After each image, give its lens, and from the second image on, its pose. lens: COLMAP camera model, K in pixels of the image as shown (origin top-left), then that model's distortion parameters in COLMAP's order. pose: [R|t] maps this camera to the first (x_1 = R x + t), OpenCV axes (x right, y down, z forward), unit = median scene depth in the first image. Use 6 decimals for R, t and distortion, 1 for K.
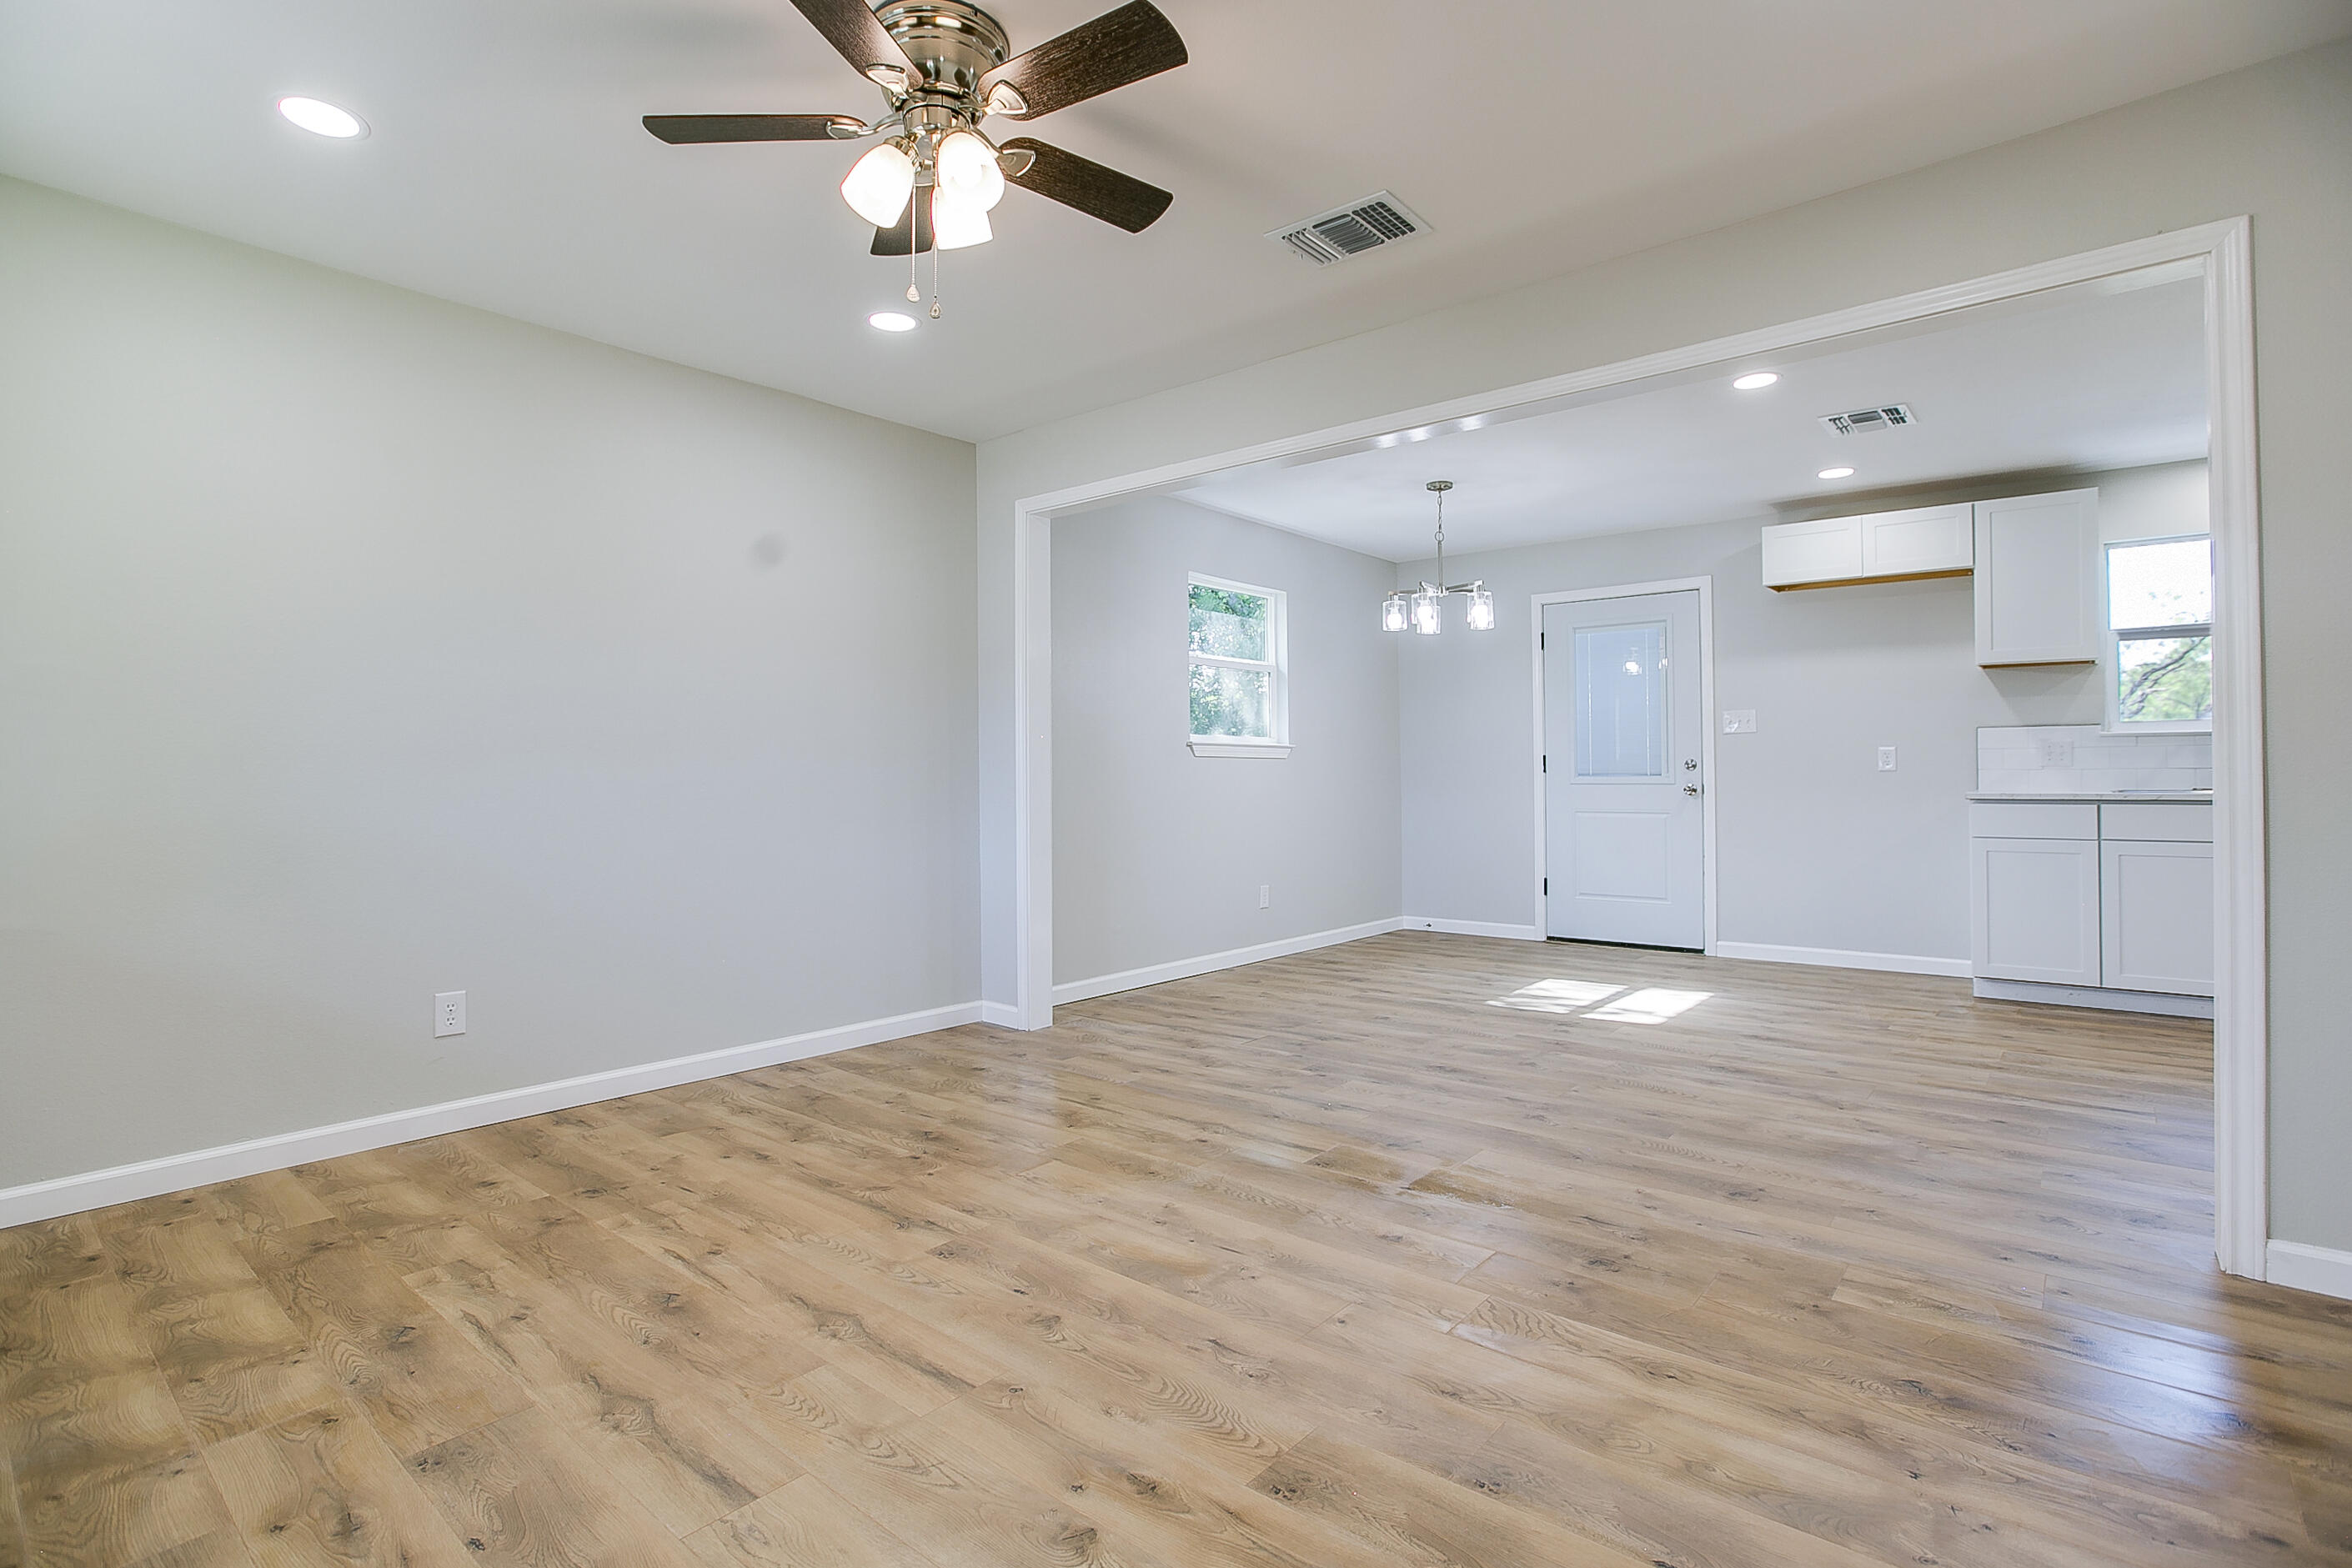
lens RADIAL K [[1128.7, 0, 1176.0], [0, 1128.7, 784.0], [0, 0, 1]] dist [-0.023957, 0.001473]
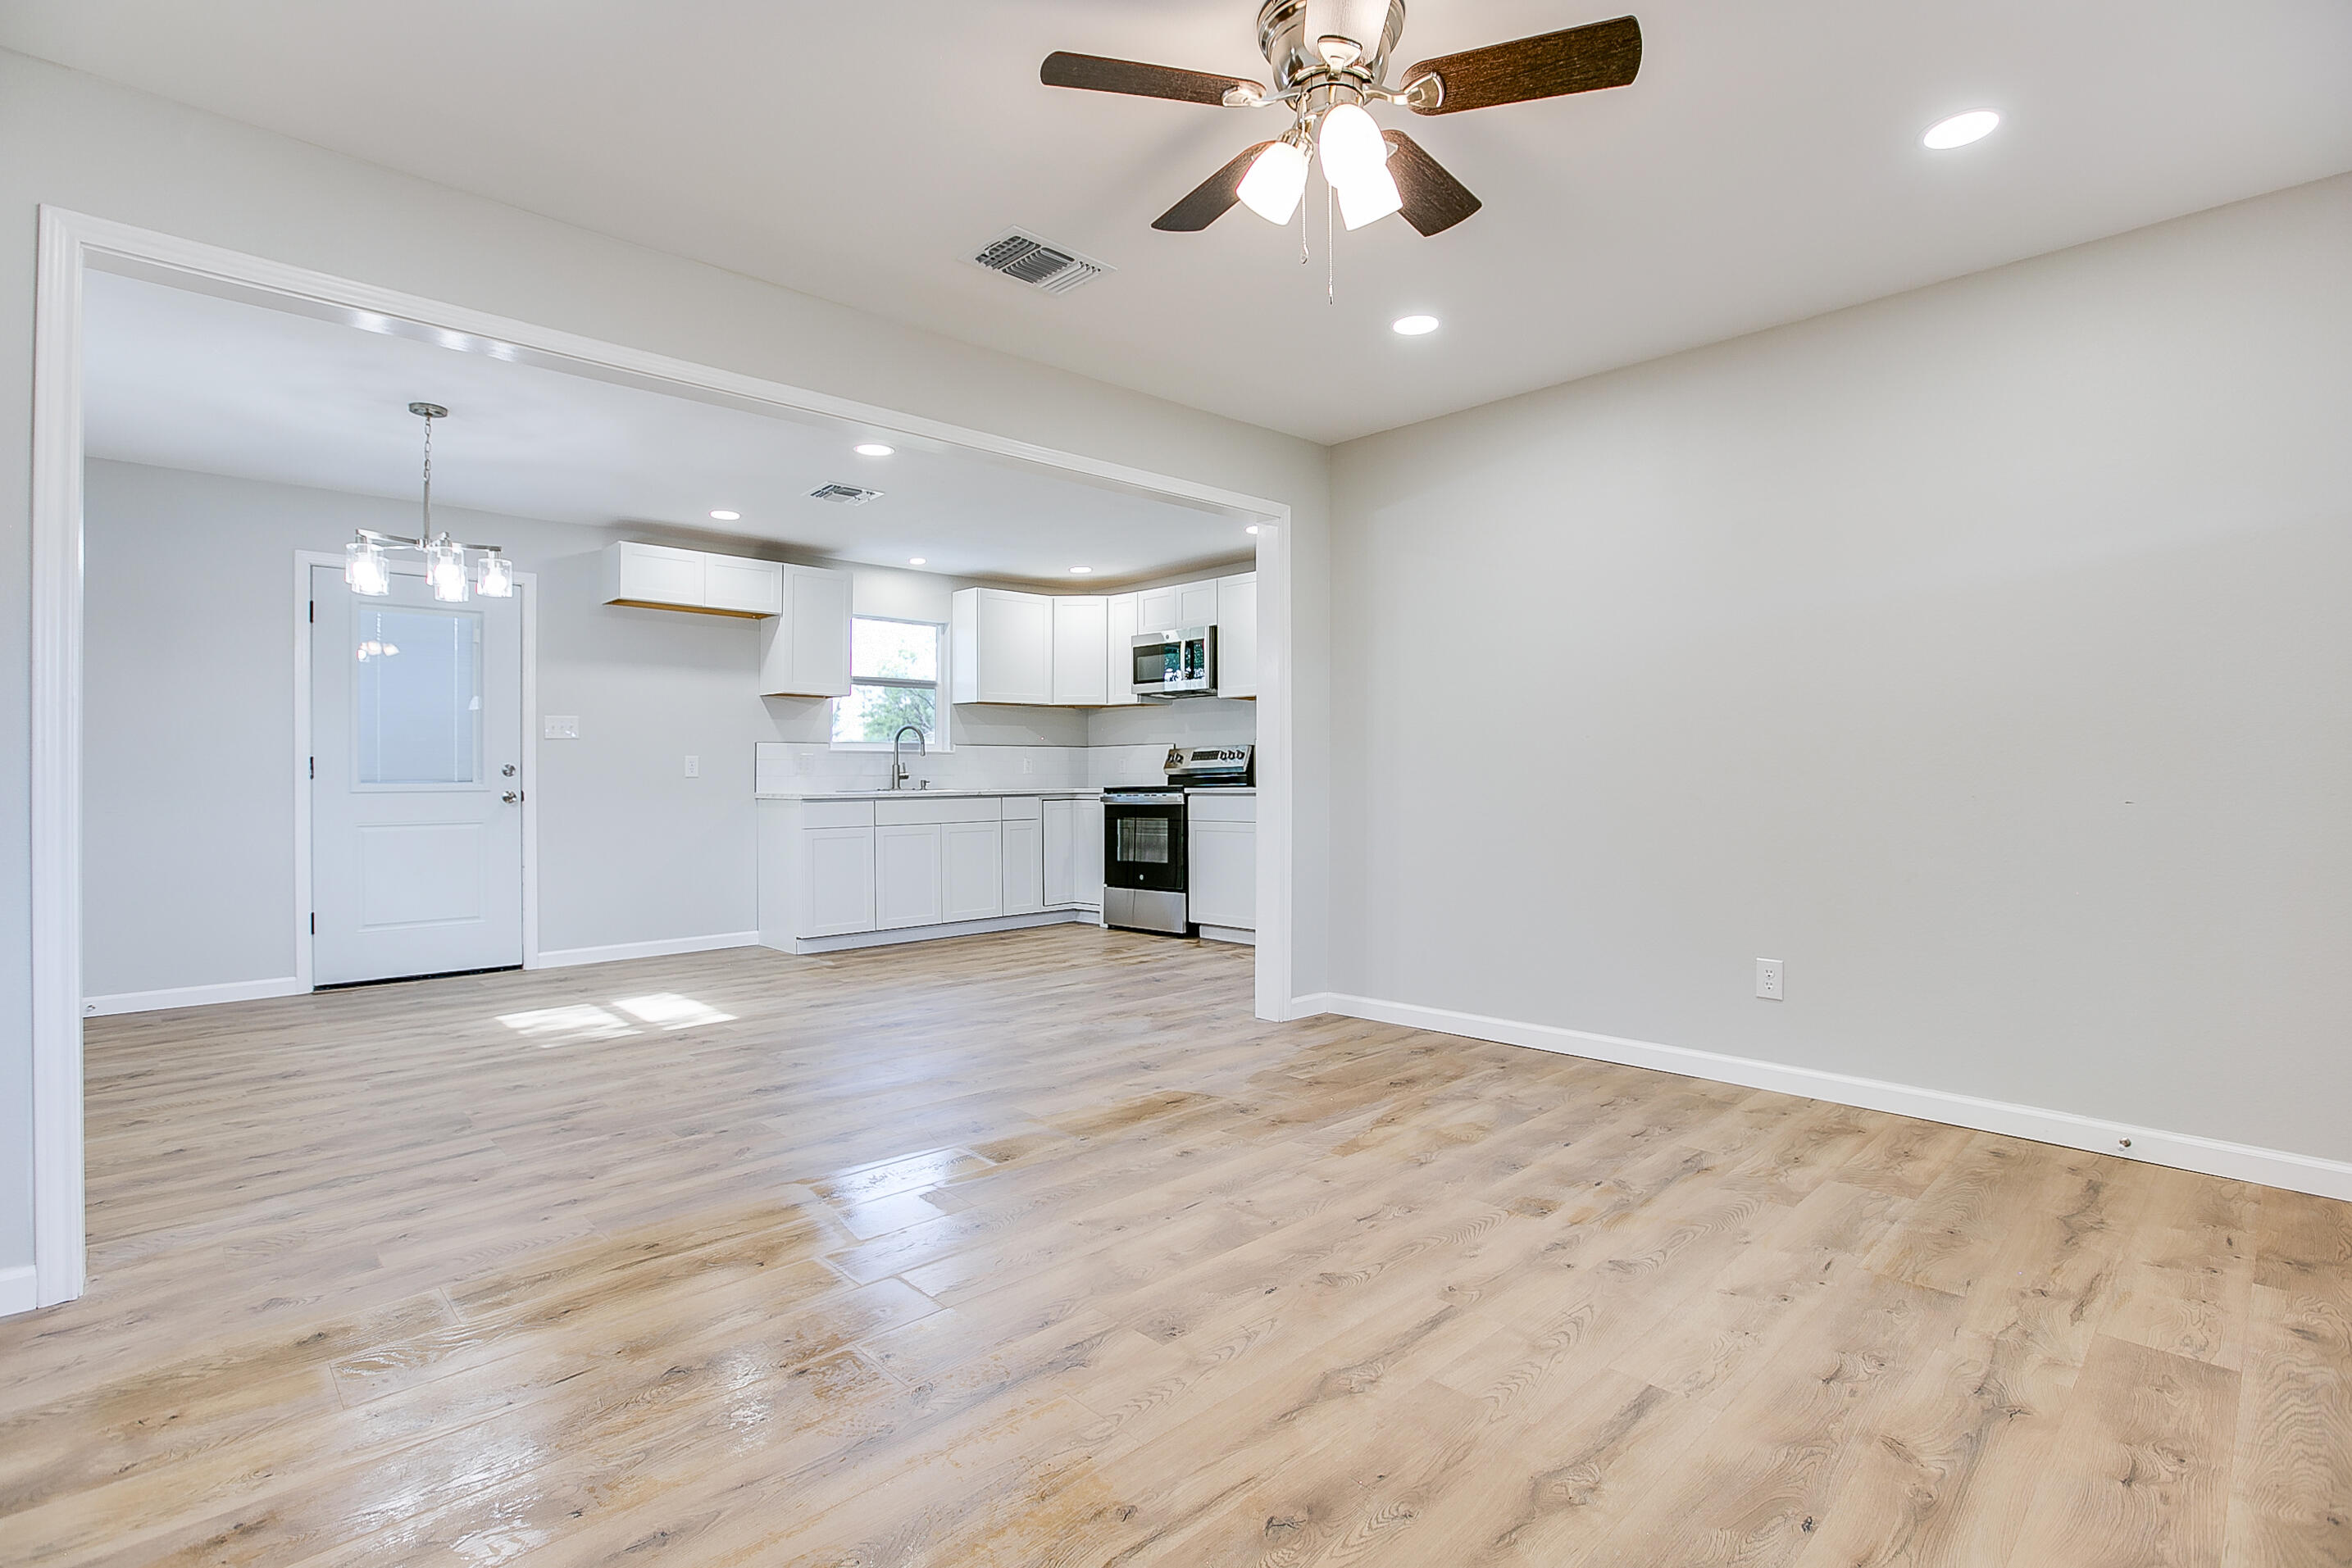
lens RADIAL K [[1132.3, 0, 1176.0], [0, 1132.3, 784.0], [0, 0, 1]] dist [-0.050027, 0.015130]
pose [[0.080351, 0.007010, 0.996742, -1.010023], [0.005328, 0.999958, -0.007462, 0.014014], [-0.996752, 0.005910, 0.080310, 0.897998]]
